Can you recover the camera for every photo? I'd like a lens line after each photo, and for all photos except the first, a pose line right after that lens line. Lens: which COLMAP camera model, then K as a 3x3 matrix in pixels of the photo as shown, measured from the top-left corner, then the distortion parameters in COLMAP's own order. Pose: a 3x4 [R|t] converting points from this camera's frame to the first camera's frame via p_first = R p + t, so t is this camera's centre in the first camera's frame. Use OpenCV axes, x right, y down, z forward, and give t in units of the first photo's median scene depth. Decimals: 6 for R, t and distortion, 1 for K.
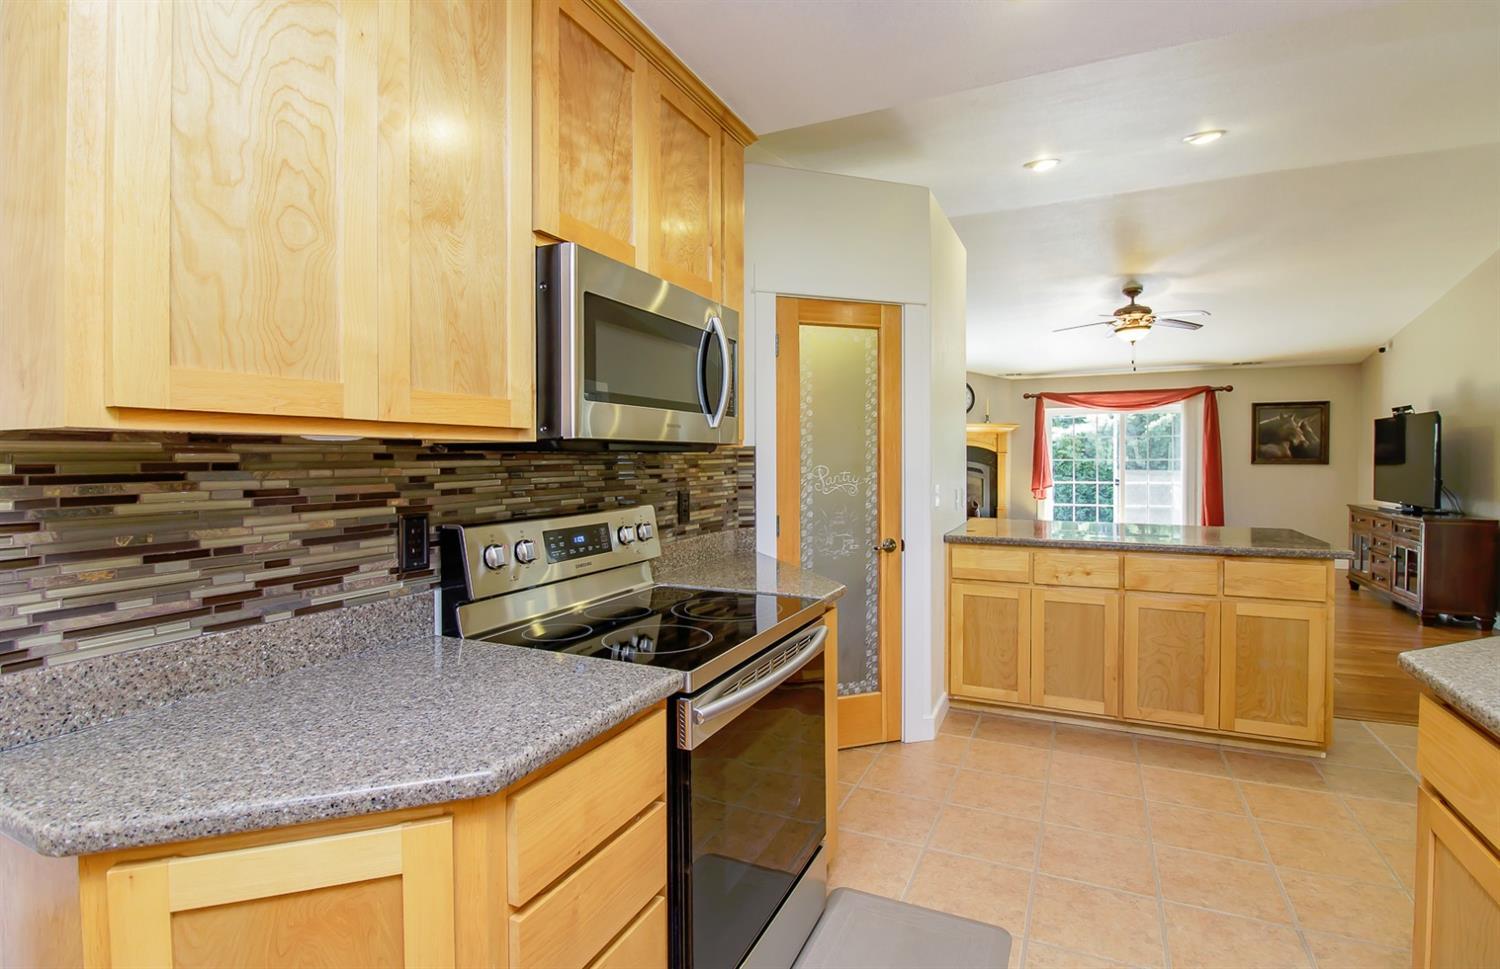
lens RADIAL K [[727.9, 0, 715.4], [0, 727.9, 462.6], [0, 0, 1]] dist [-0.014549, -0.000256]
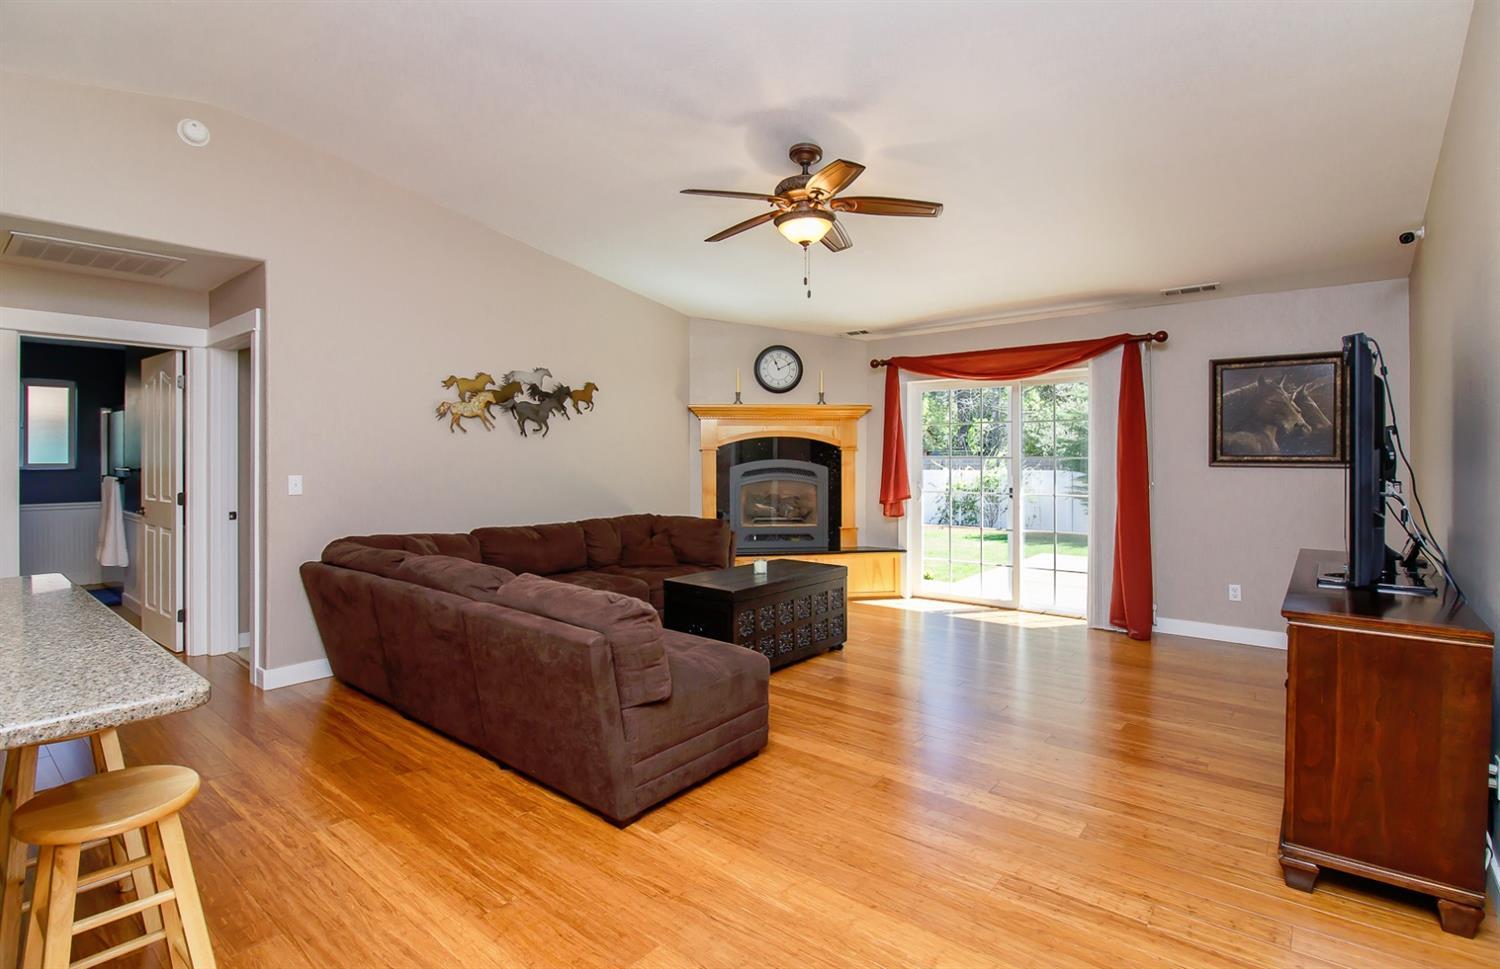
lens RADIAL K [[727.9, 0, 754.8], [0, 727.9, 455.1], [0, 0, 1]] dist [-0.014549, -0.000256]
pose [[0.977617, -0.002057, -0.210385, 0.506796], [-0.000249, 0.999940, -0.010933, -0.000031], [0.210395, 0.010741, 0.977558, 0.354362]]
